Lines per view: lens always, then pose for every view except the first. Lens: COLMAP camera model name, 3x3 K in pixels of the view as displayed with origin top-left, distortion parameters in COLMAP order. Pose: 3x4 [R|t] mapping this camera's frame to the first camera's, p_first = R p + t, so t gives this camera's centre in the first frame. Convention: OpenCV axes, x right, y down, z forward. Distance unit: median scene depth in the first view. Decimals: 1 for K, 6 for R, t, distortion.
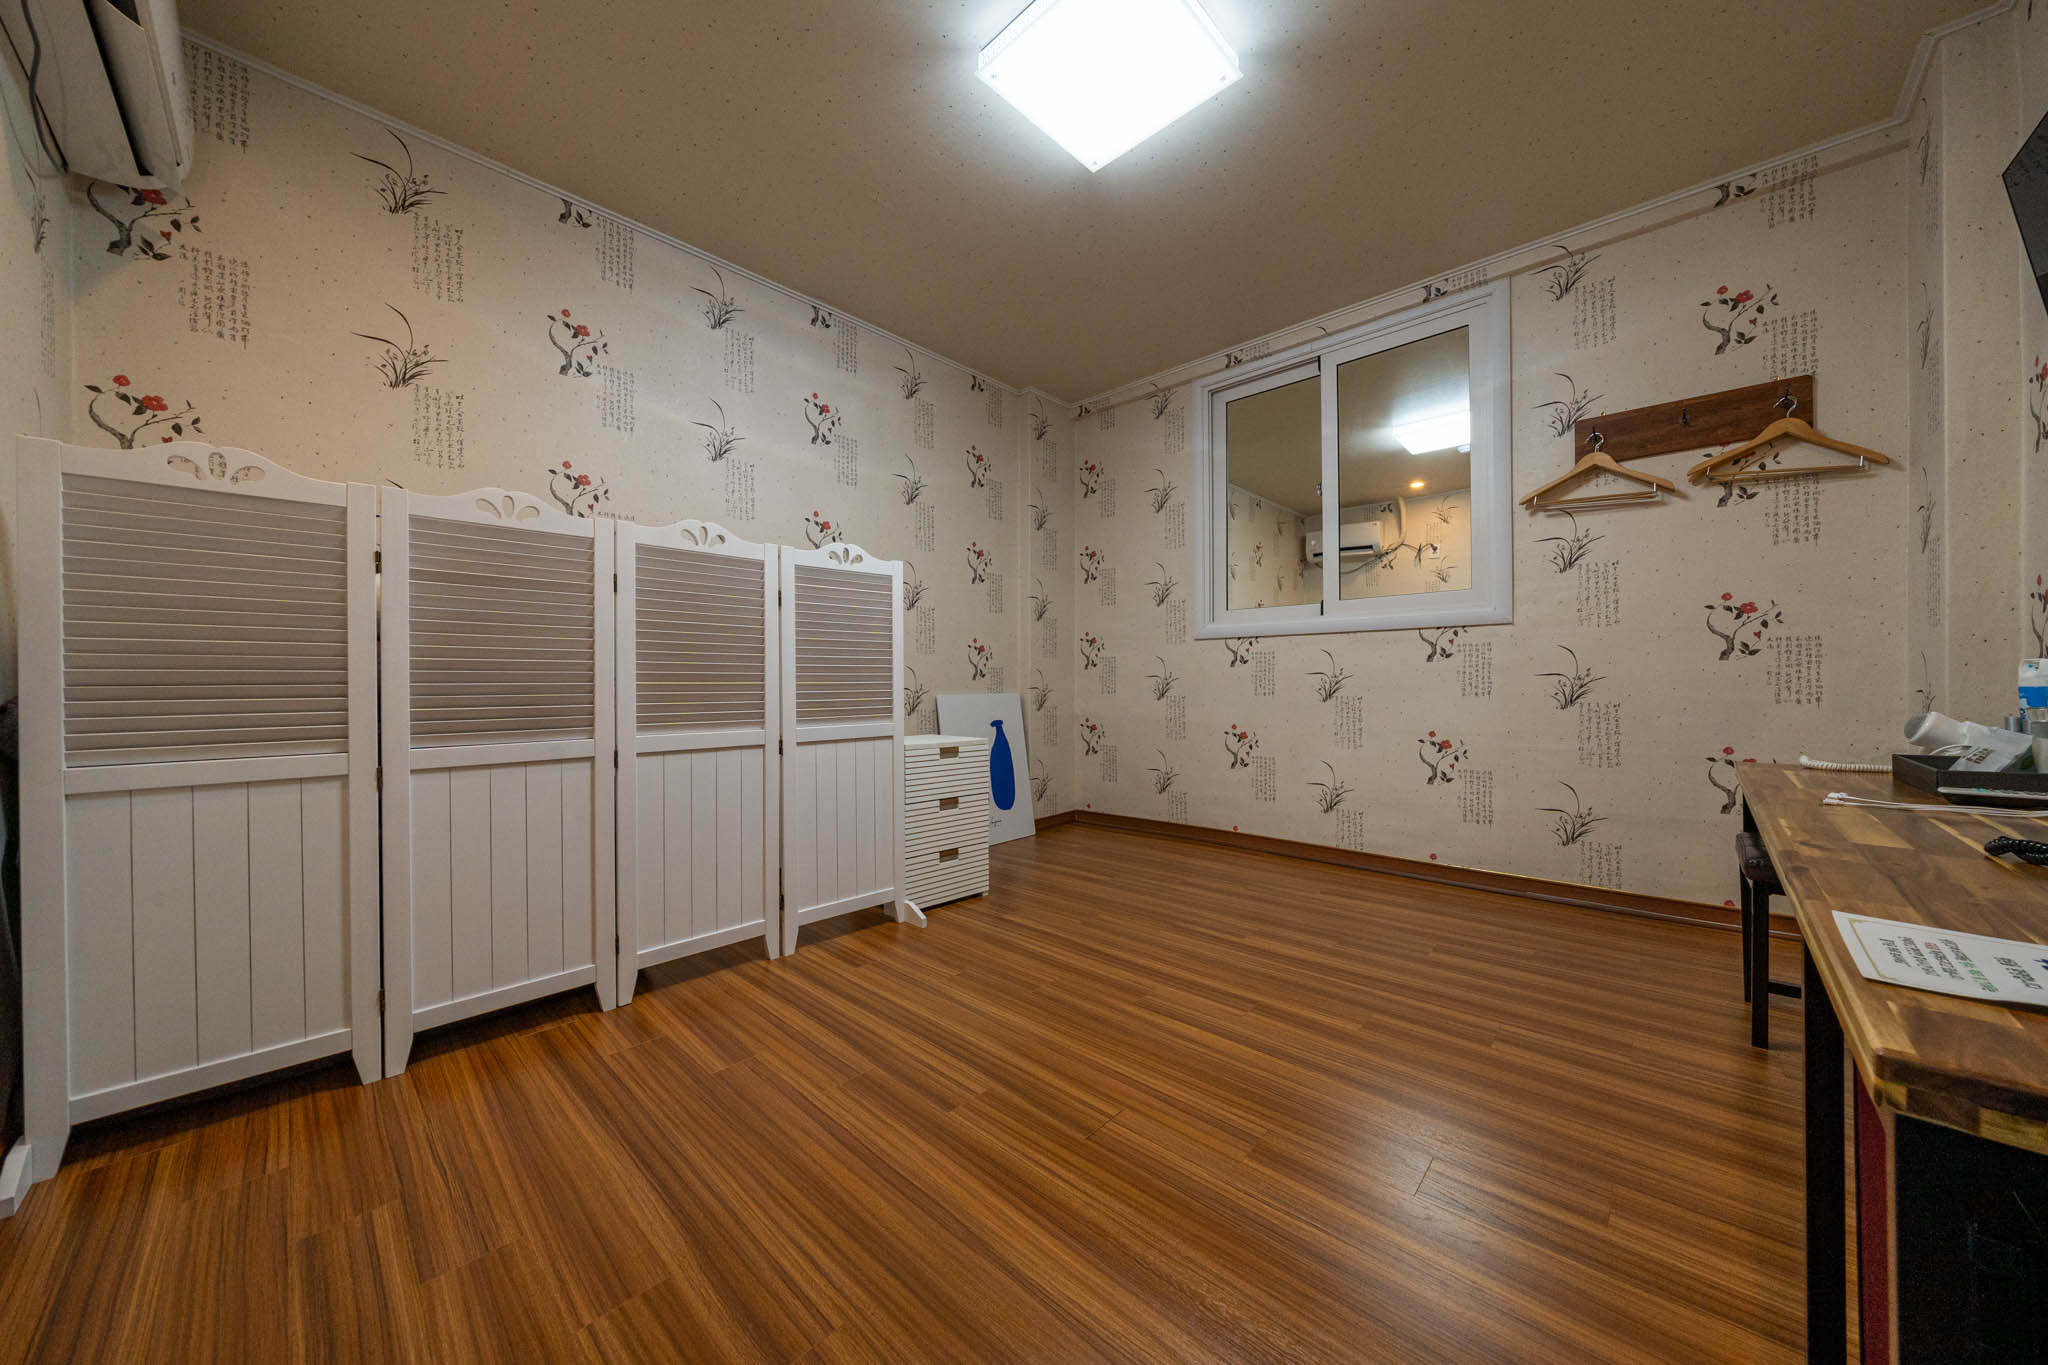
lens RADIAL K [[701.7, 0, 1024.0], [0, 701.7, 682.5], [0, 0, 1]] dist [-0.001219, -0.001556]
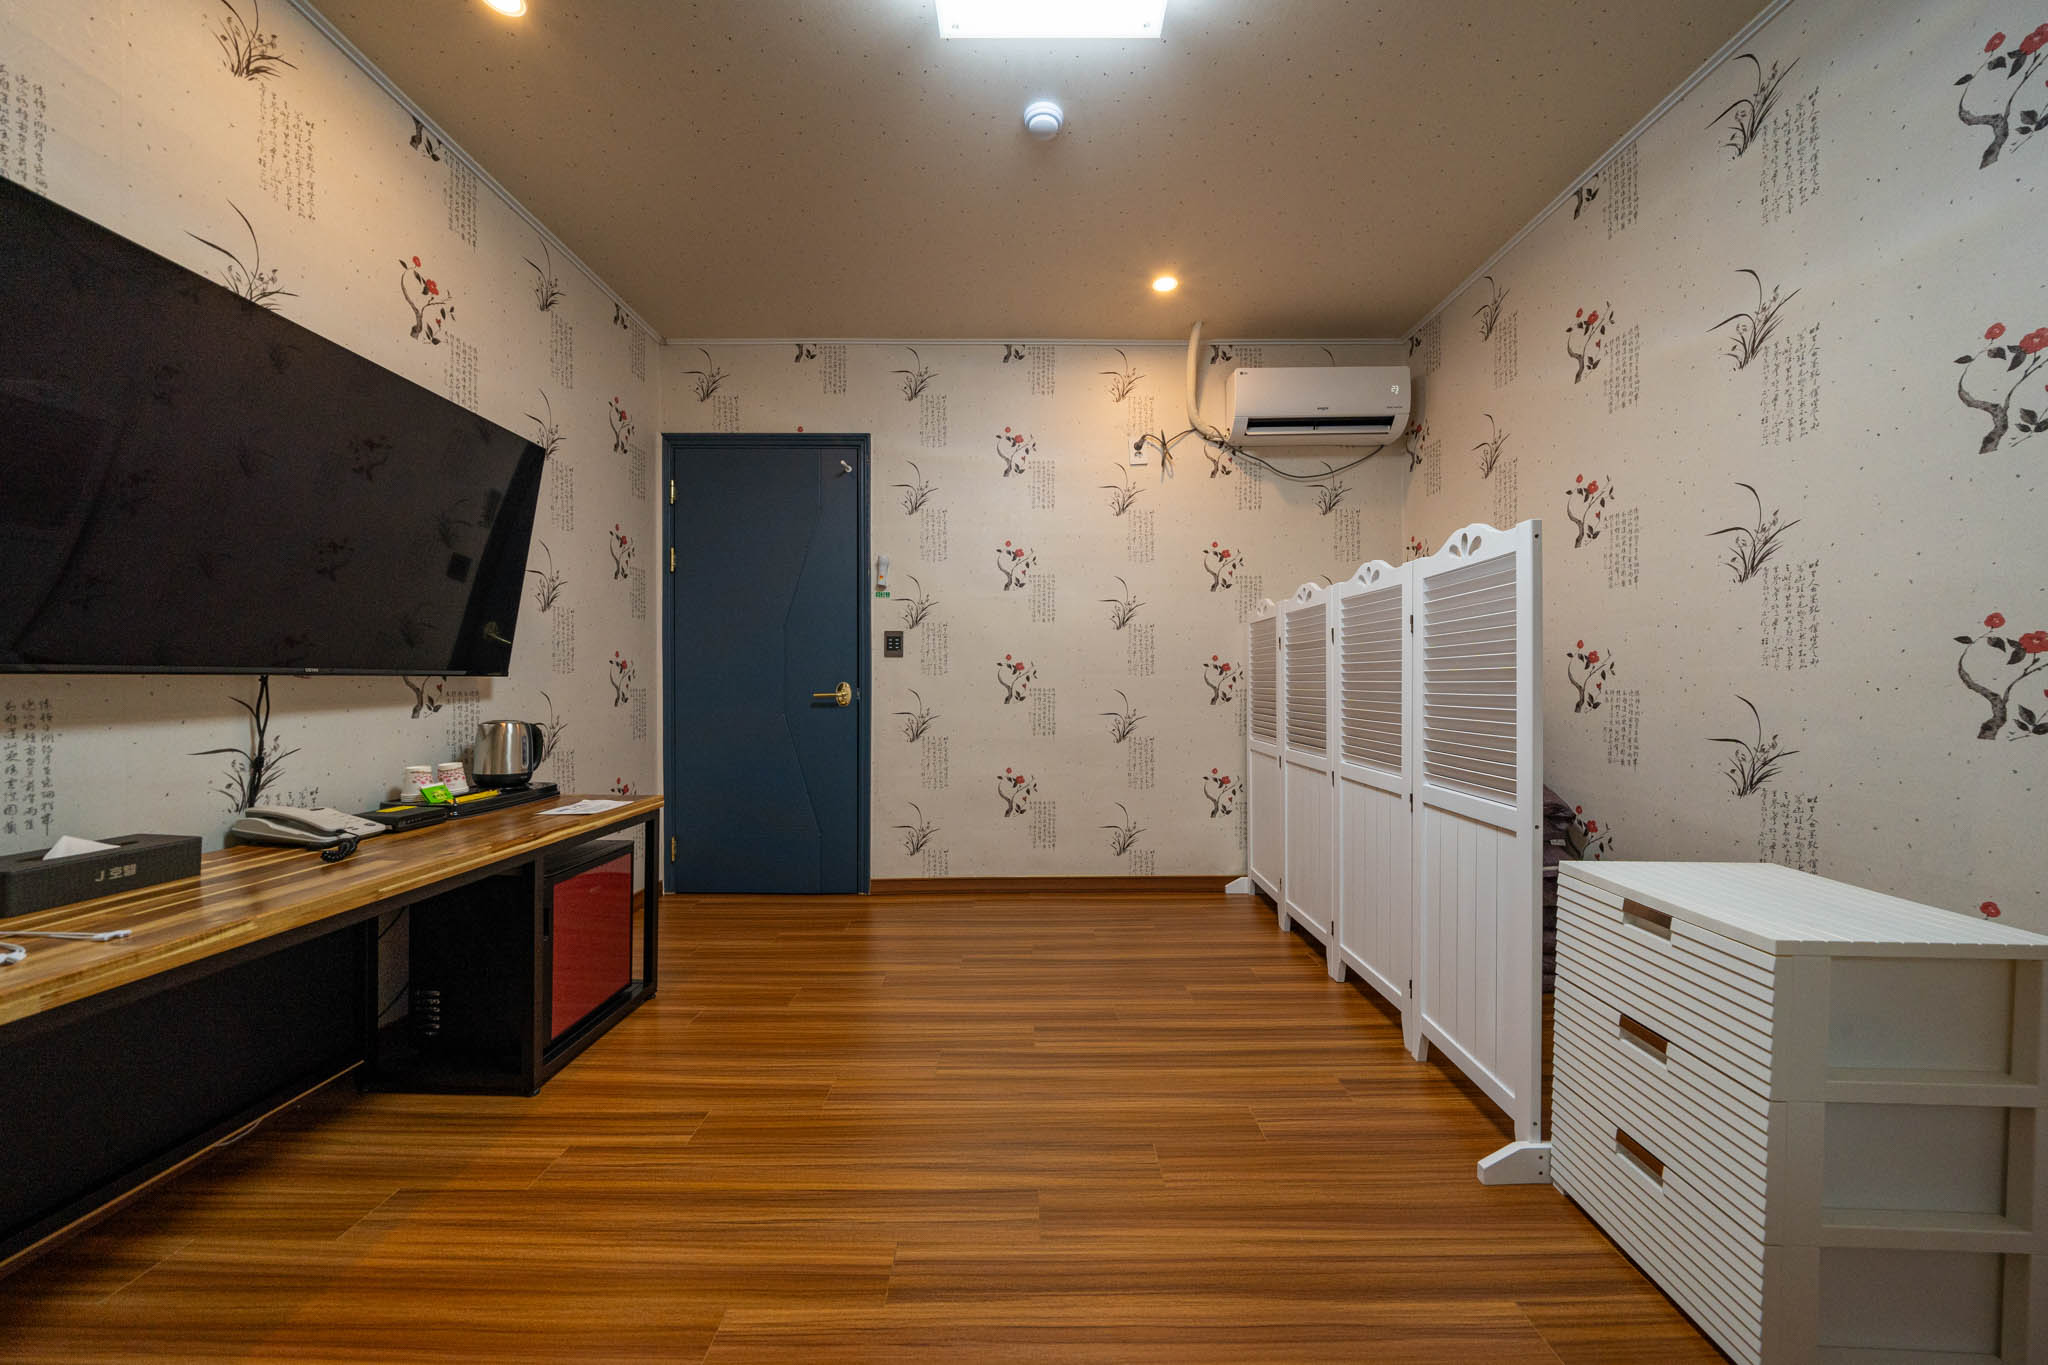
lens RADIAL K [[701.7, 0, 1024.0], [0, 701.7, 682.5], [0, 0, 1]] dist [-0.001219, -0.001556]
pose [[-0.730403, 0.007077, -0.682980, 0.453353], [0.003909, 0.999973, 0.006181, -0.046890], [0.683005, 0.001845, -0.730411, 1.050061]]
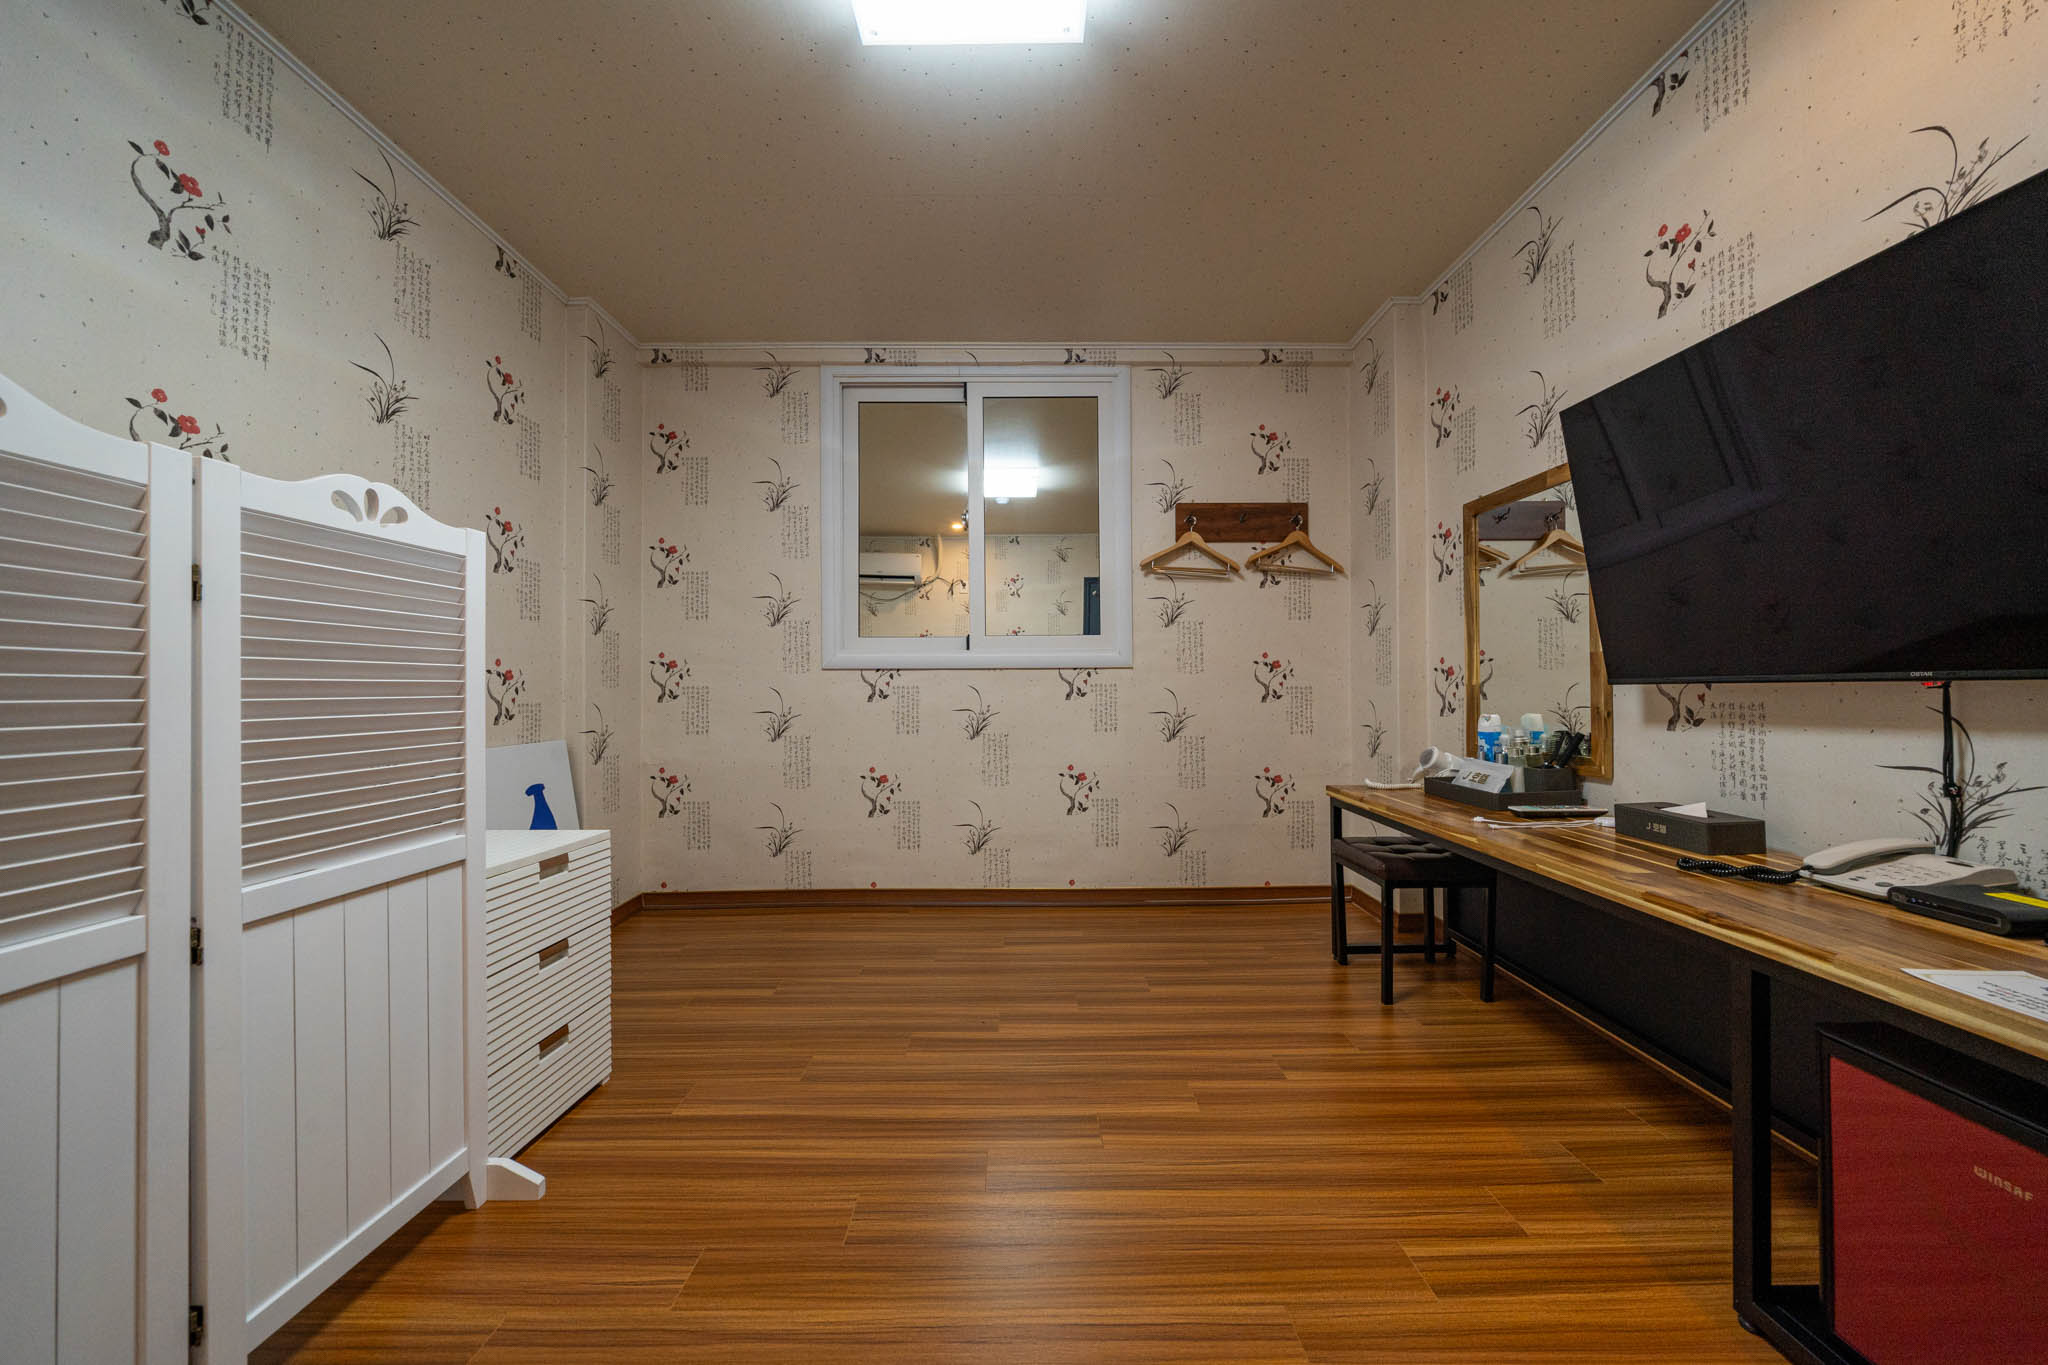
lens RADIAL K [[701.7, 0, 1024.0], [0, 701.7, 682.5], [0, 0, 1]] dist [-0.001219, -0.001556]
pose [[0.723521, 0.008759, 0.690247, -0.227506], [0.001021, 0.999905, -0.013758, -0.045338], [-0.690302, 0.010659, 0.723443, 0.299975]]
